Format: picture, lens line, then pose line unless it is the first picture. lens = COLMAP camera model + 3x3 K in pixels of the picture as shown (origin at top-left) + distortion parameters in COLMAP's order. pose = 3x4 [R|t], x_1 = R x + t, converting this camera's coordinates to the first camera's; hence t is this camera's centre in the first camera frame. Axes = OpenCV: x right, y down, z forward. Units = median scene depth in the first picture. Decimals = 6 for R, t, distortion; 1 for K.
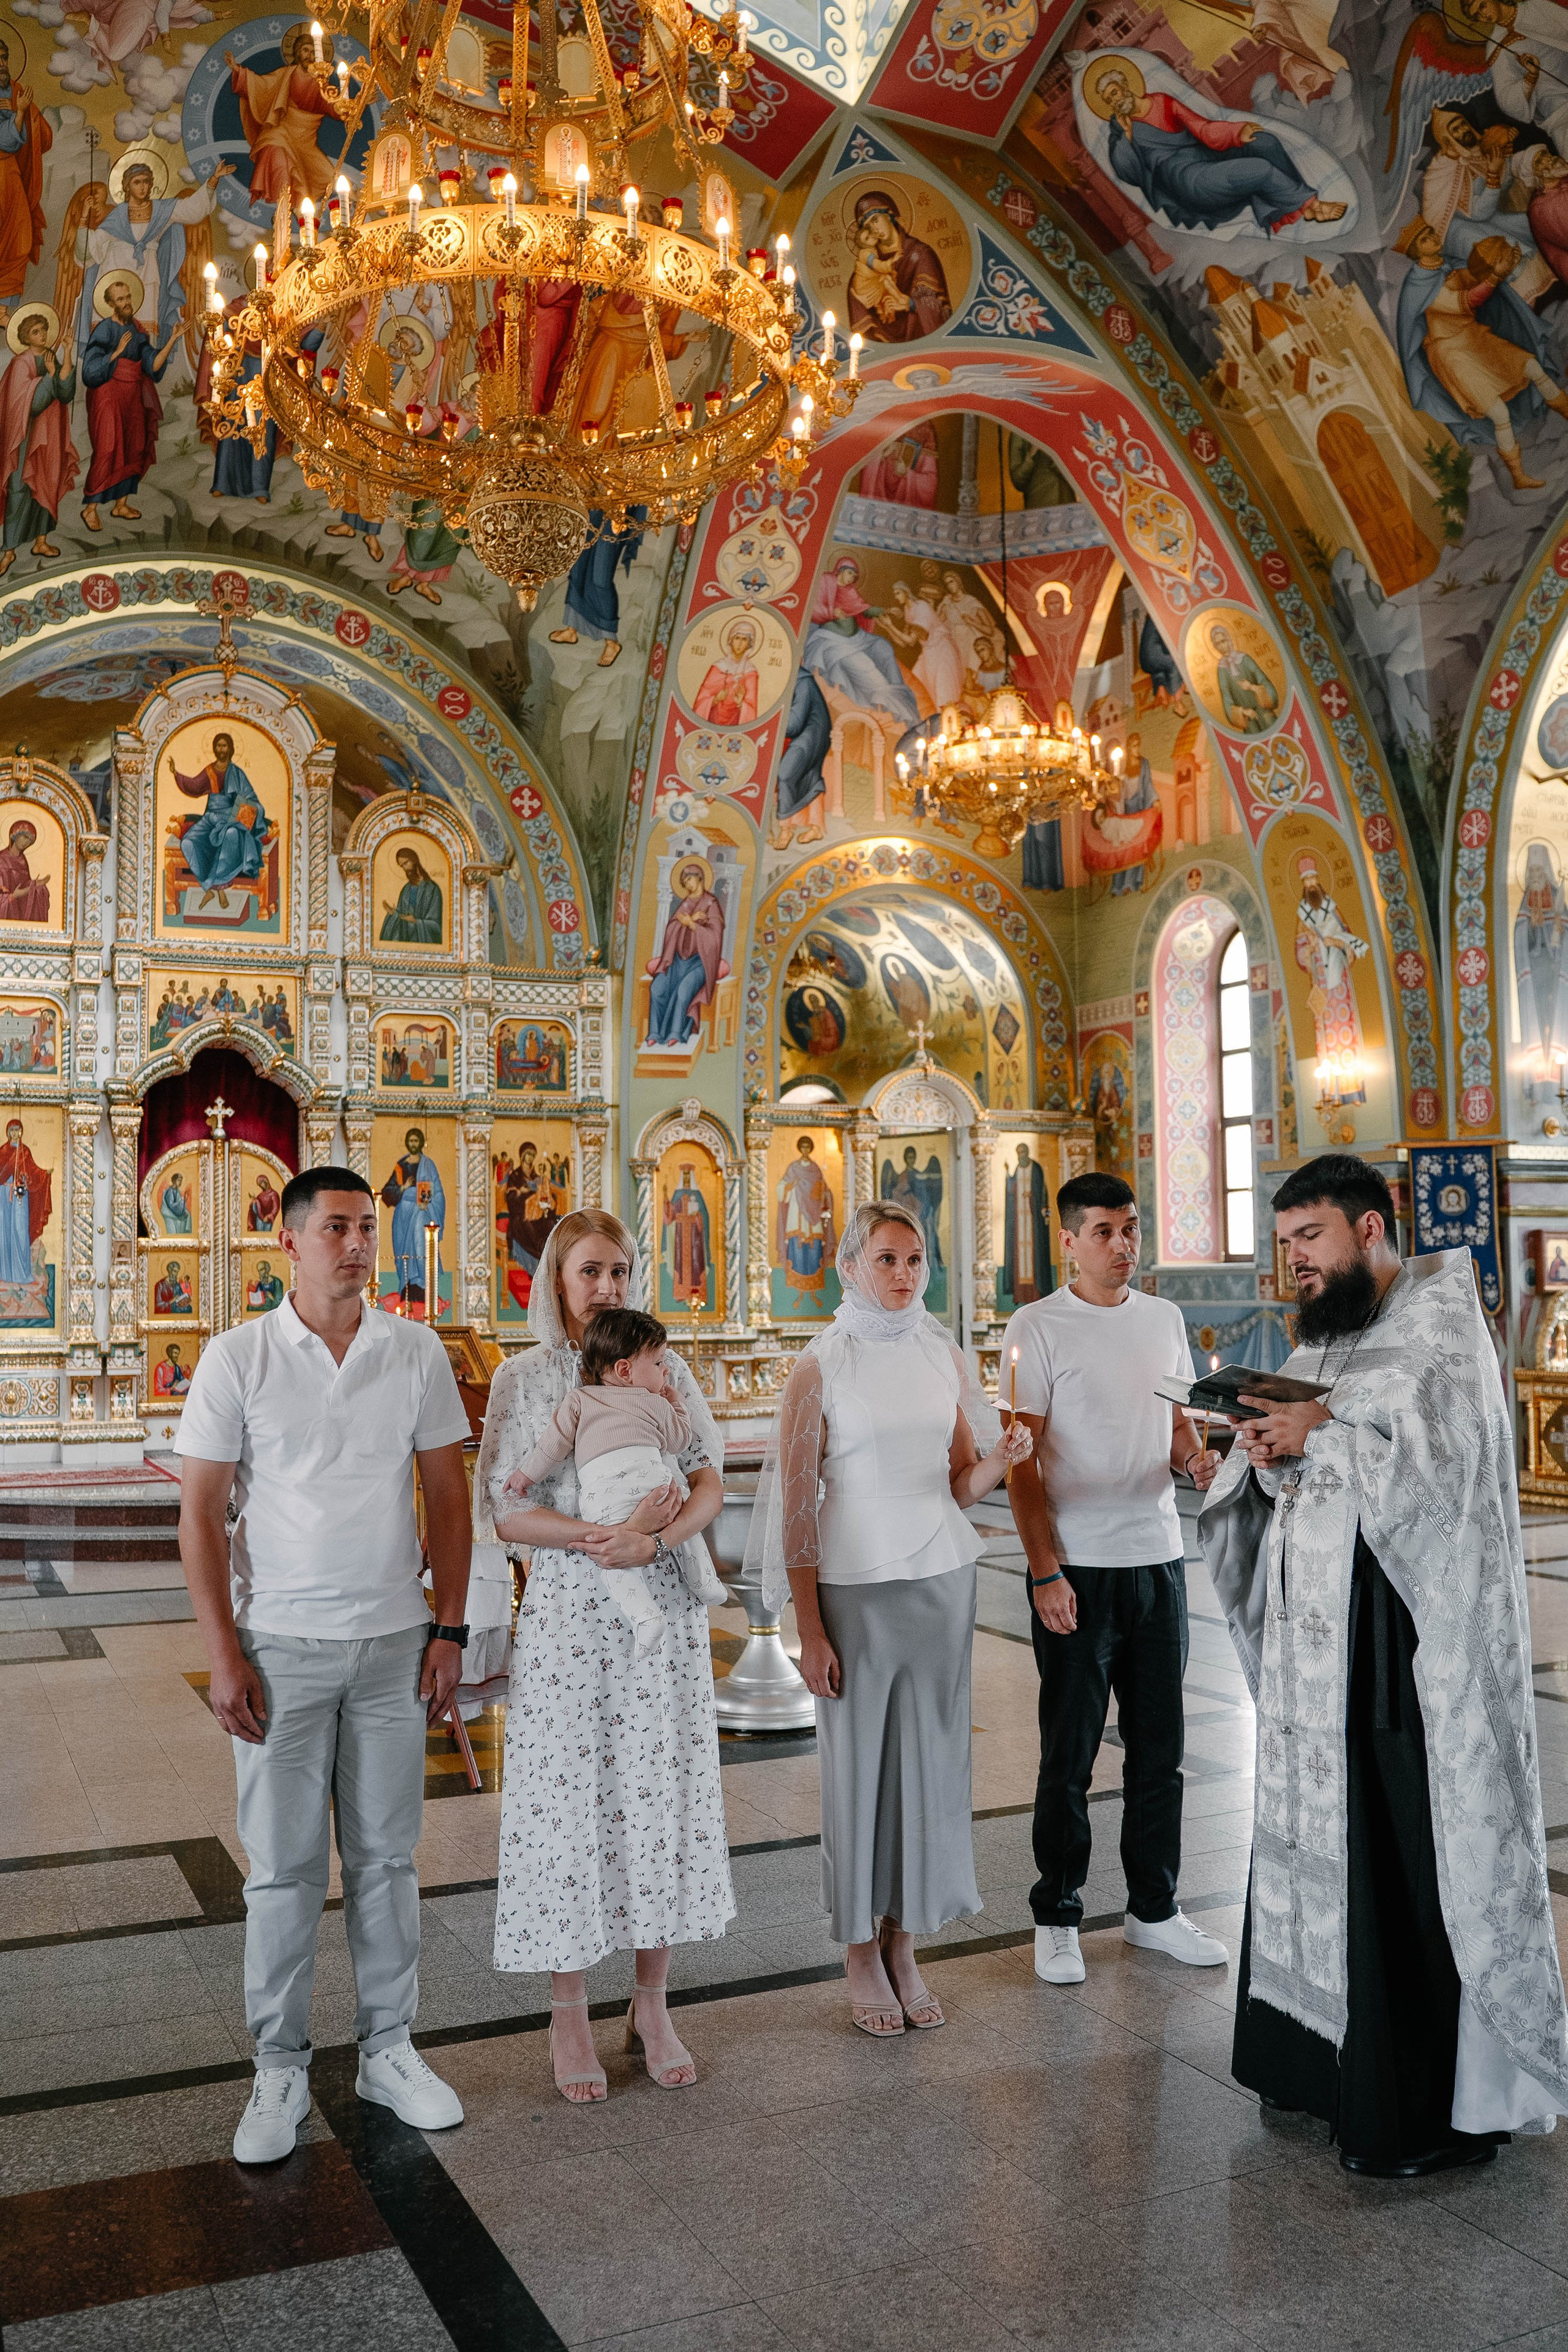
lens RADIAL K [[1967.4, 0, 768.4], [0, 1967.4, 1153.4], [0, 0, 1]] dist [-0.110440, 0.087617]
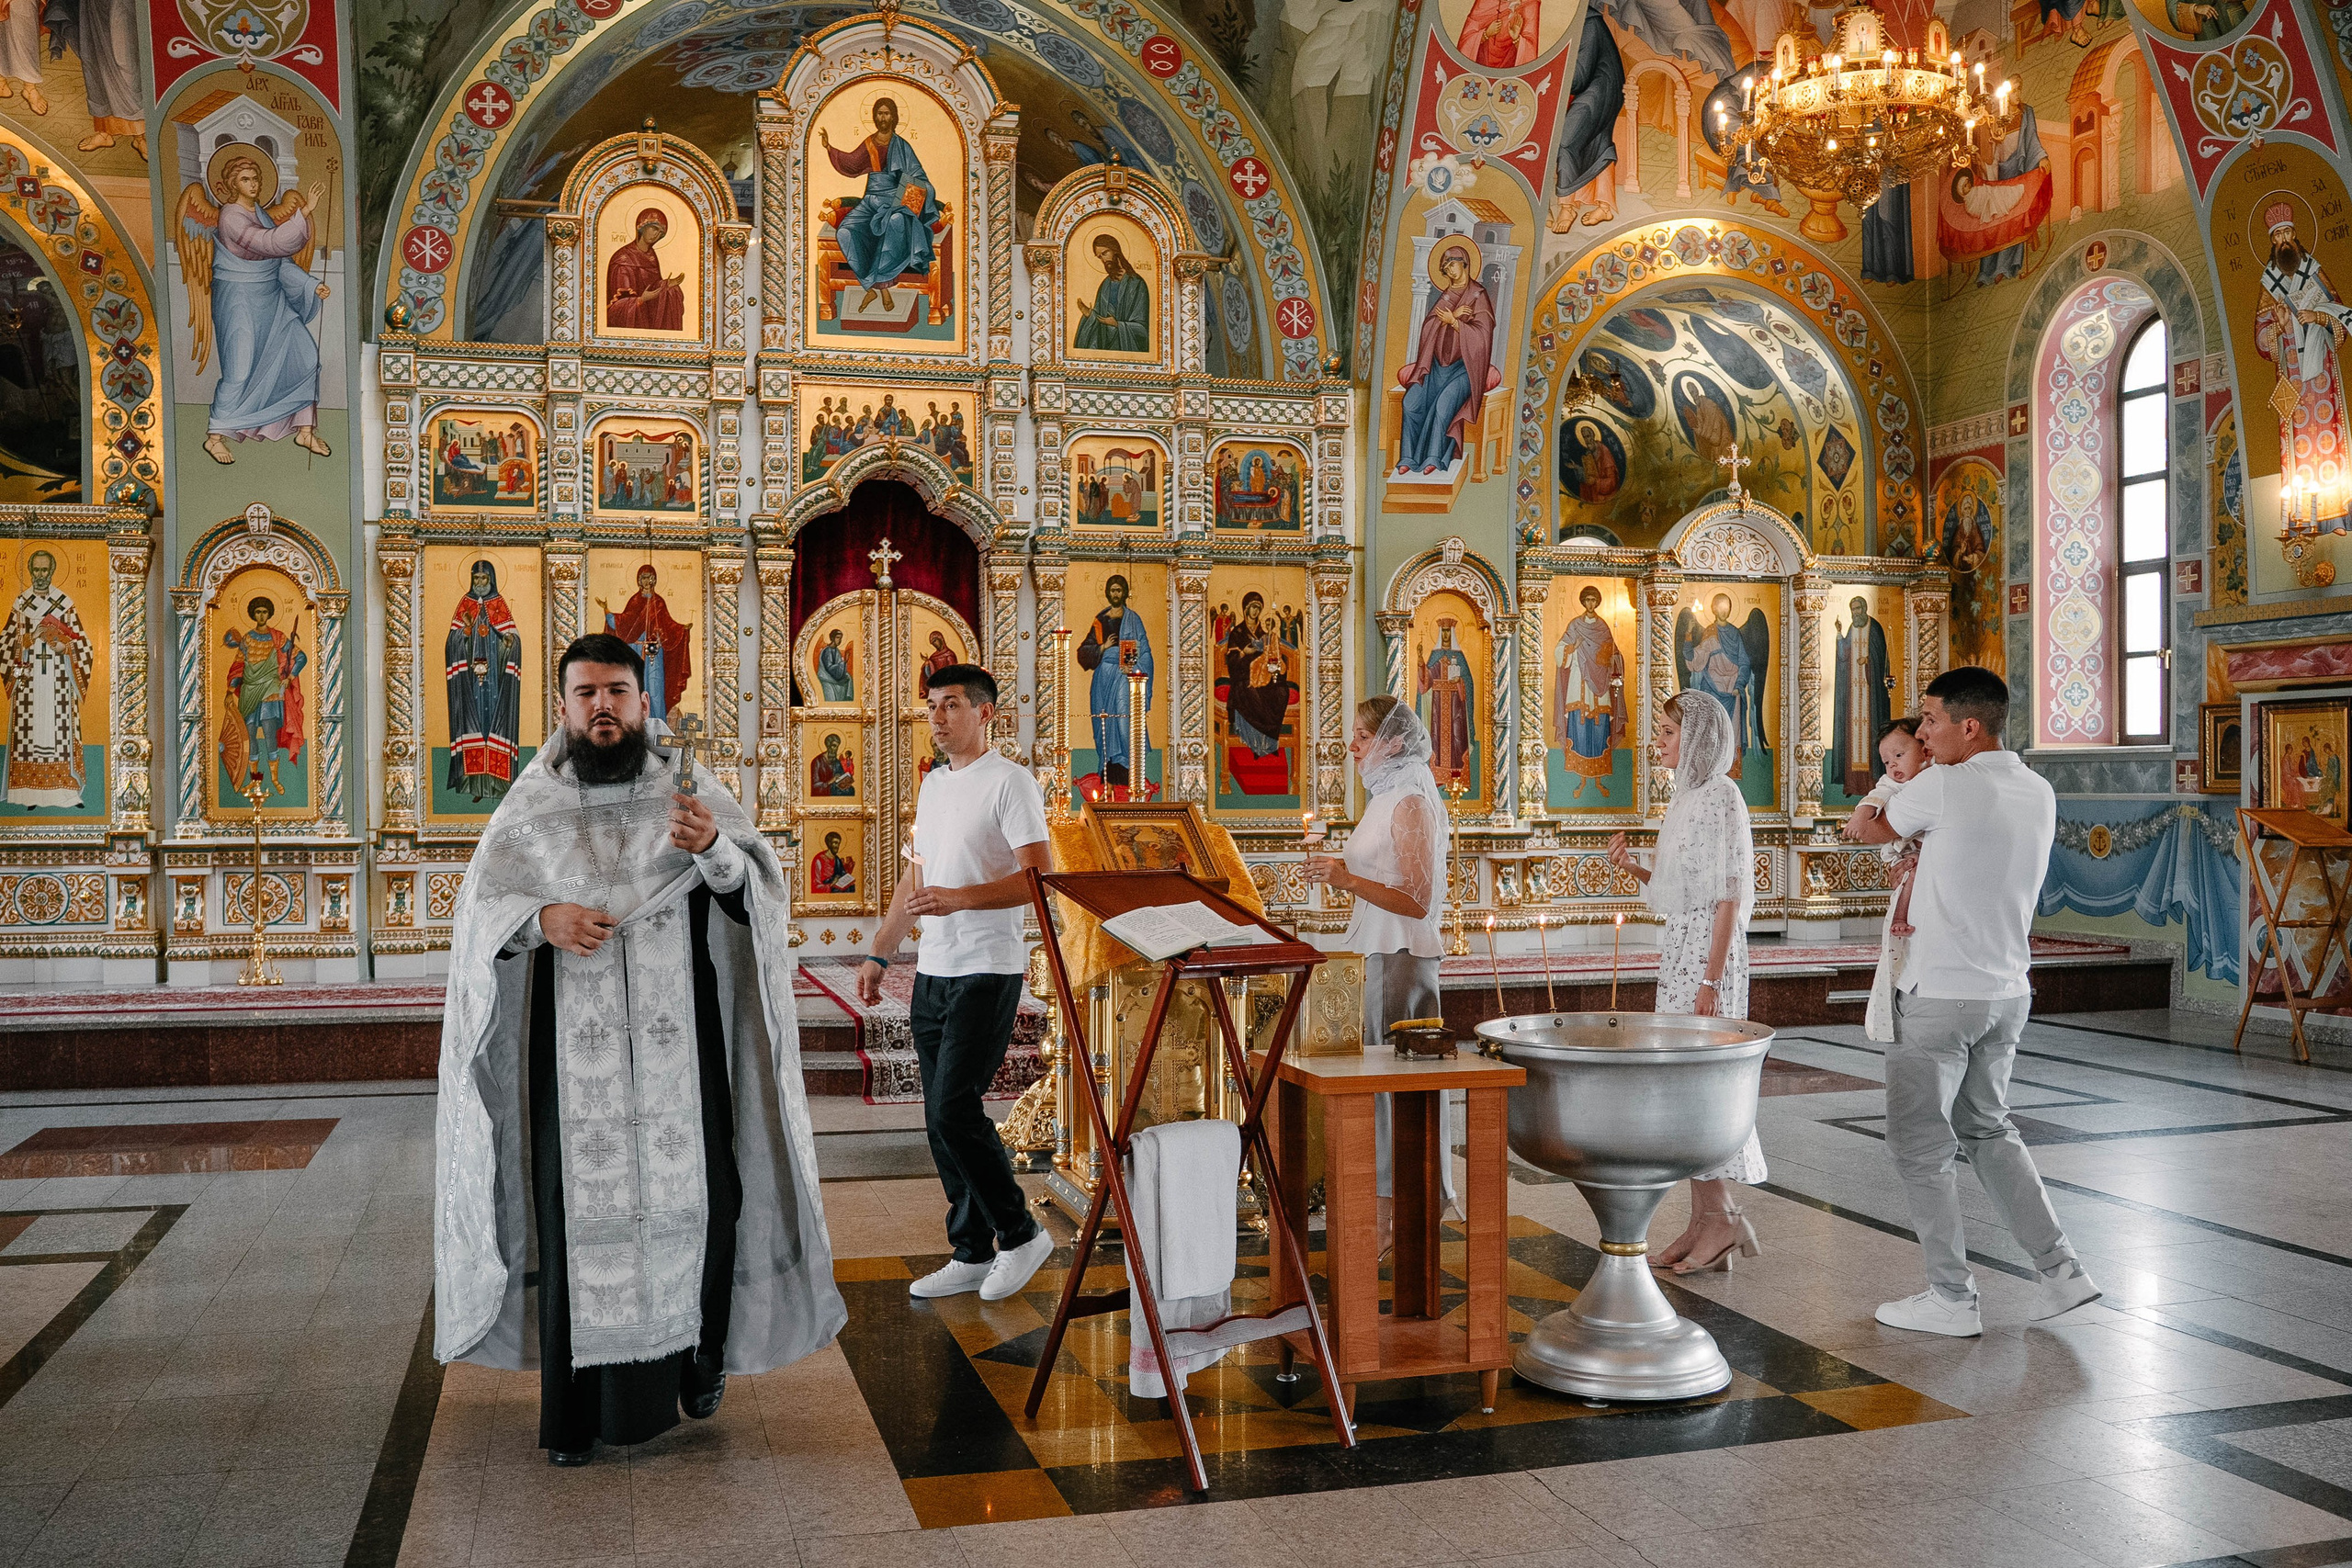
lens RADIAL K [[1967.3, 0, 1162.6], [0, 1967.3, 778.1], [0, 0, 1]] dist [-0.110440, 0.087617]
pose [[0.987632, 0.007968, -0.156589, -0.030352], [0.001393, 0.998223, 0.059576, 0.023094], [0.156785, -0.059057, 0.985865, 0.177335]]
